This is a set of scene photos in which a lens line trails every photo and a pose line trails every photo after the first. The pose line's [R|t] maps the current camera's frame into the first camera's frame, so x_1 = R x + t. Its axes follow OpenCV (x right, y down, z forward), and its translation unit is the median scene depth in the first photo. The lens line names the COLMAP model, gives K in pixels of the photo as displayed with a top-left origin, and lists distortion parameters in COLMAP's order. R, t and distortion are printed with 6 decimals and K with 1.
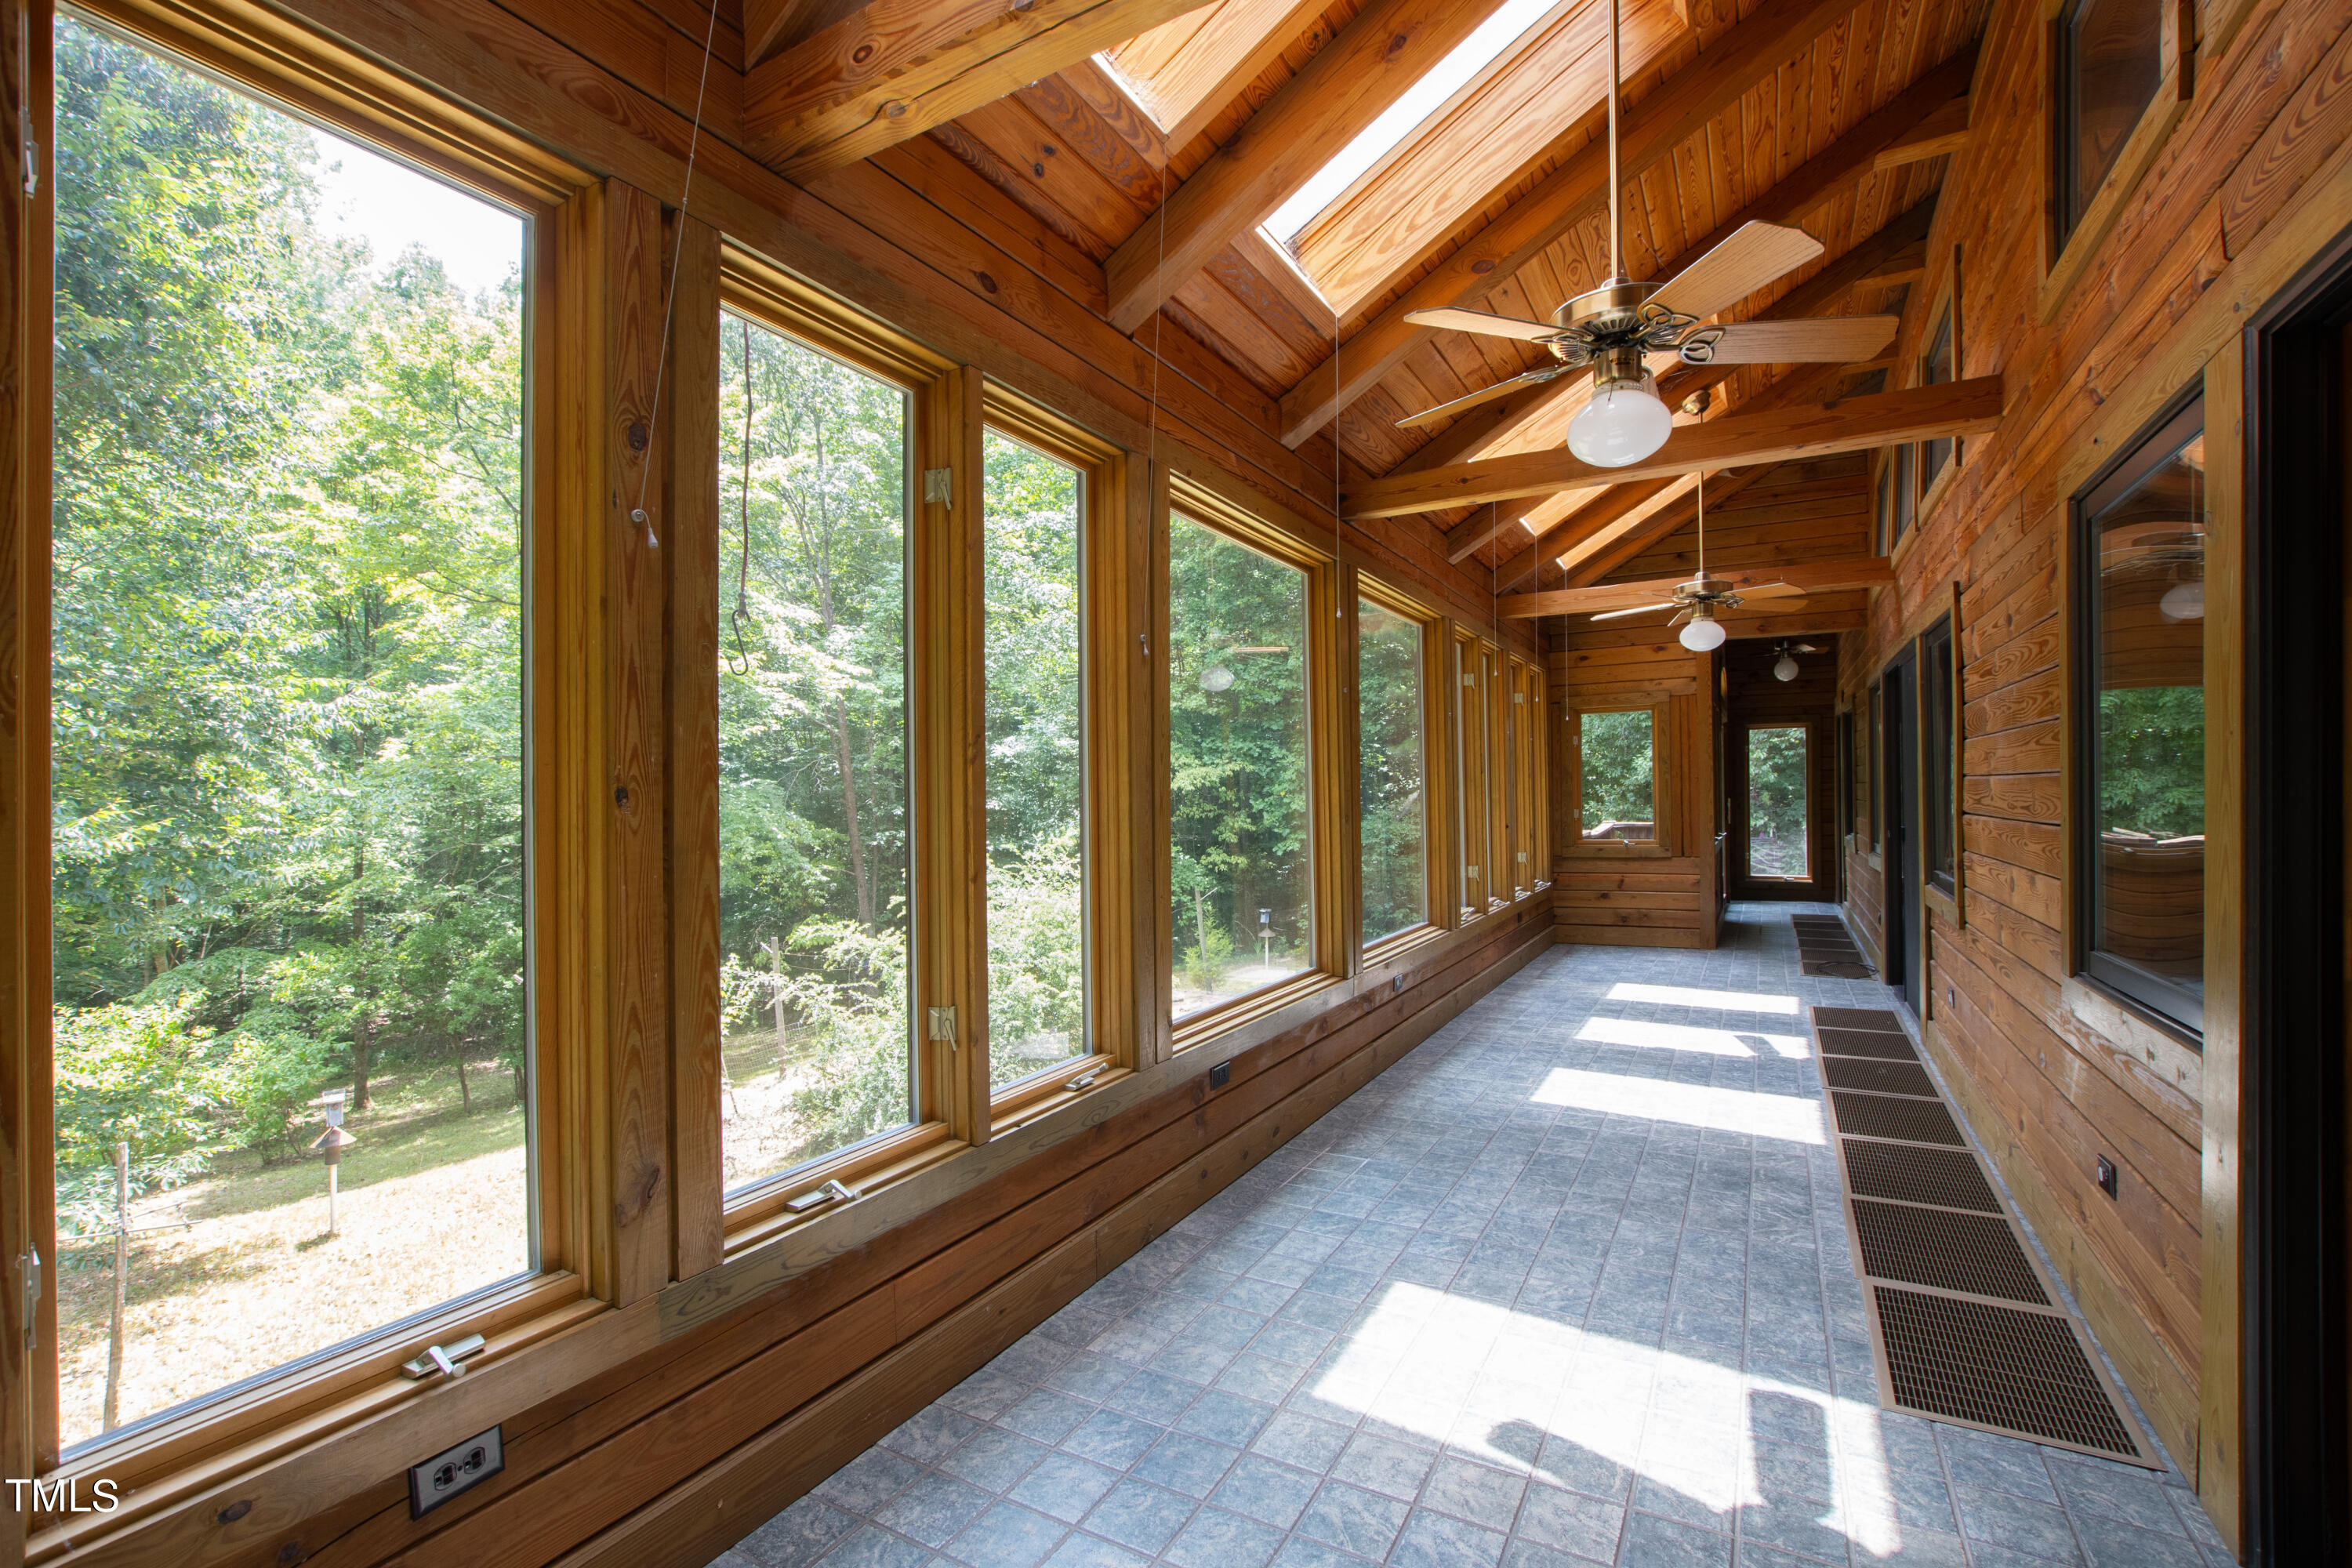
lens RADIAL K [[1026.6, 0, 1172.9], [0, 1026.6, 802.2], [0, 0, 1]] dist [-0.000890, 0.002015]
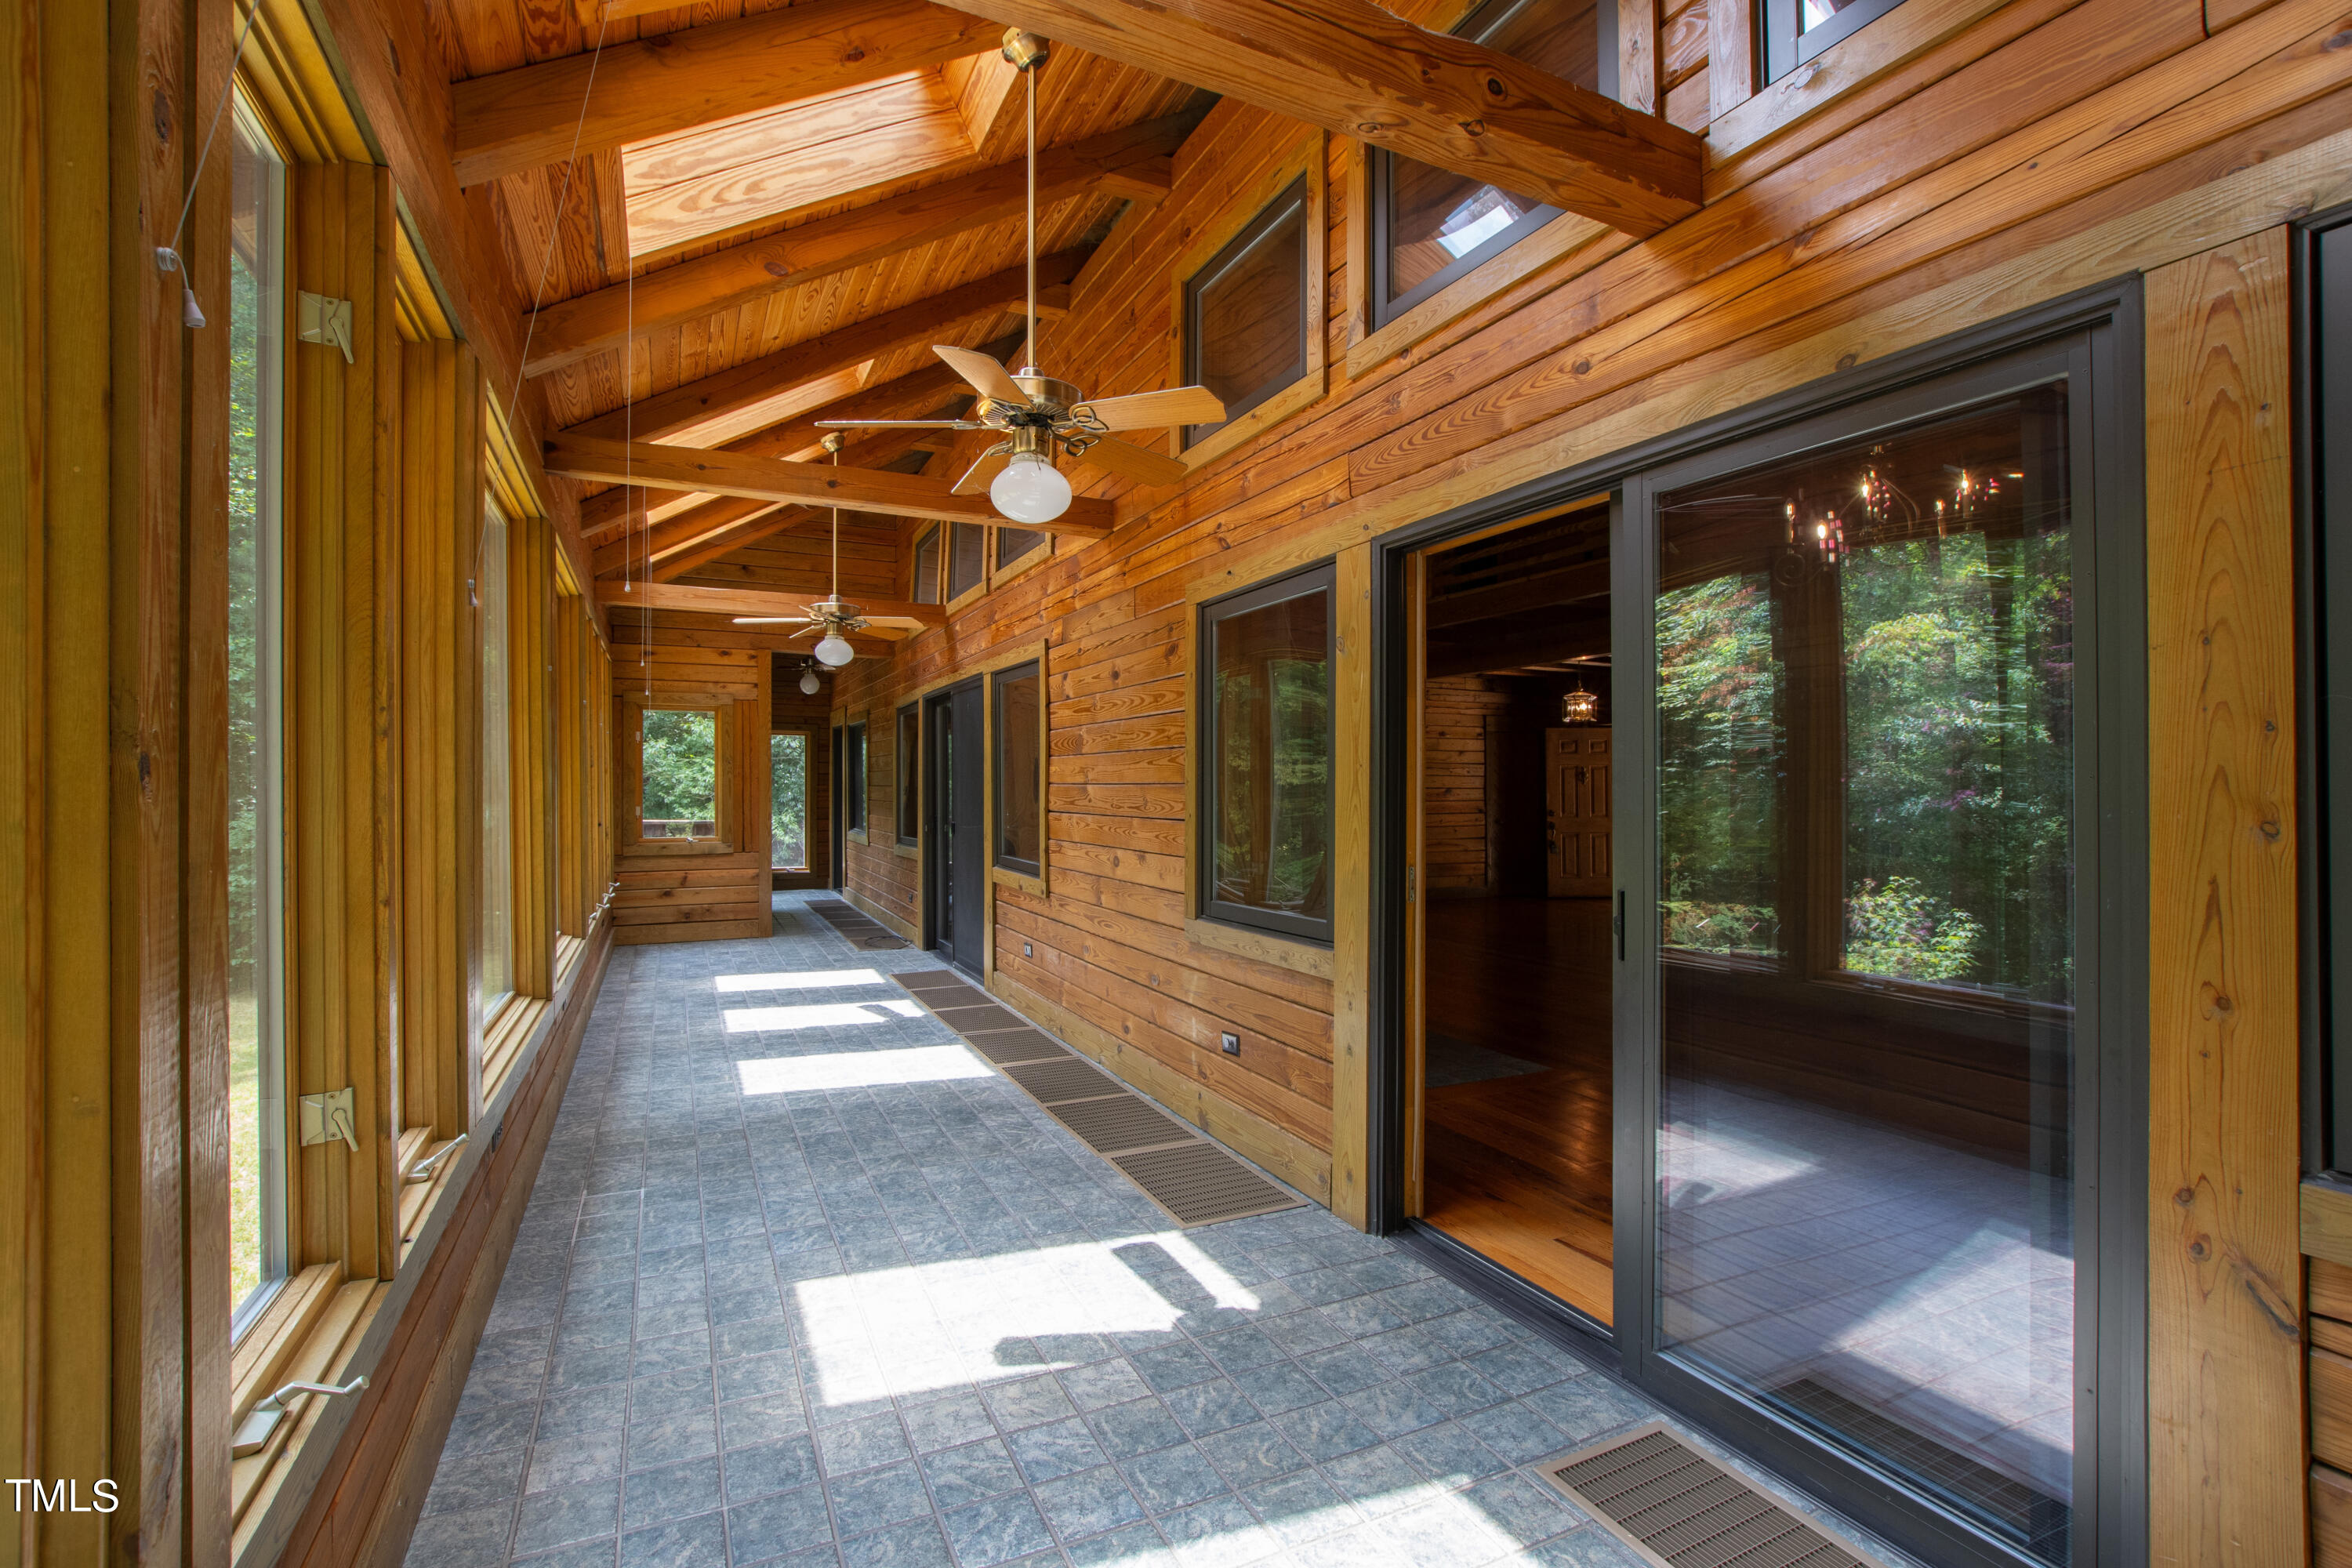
lens RADIAL K [[1026.6, 0, 1125.3], [0, 1026.6, 793.7], [0, 0, 1]] dist [-0.000890, 0.002015]
pose [[0.617420, 0.017255, 0.786444, -0.297767], [-0.012148, 0.999849, -0.012400, 0.003892], [-0.786540, -0.001897, 0.617537, 0.114001]]
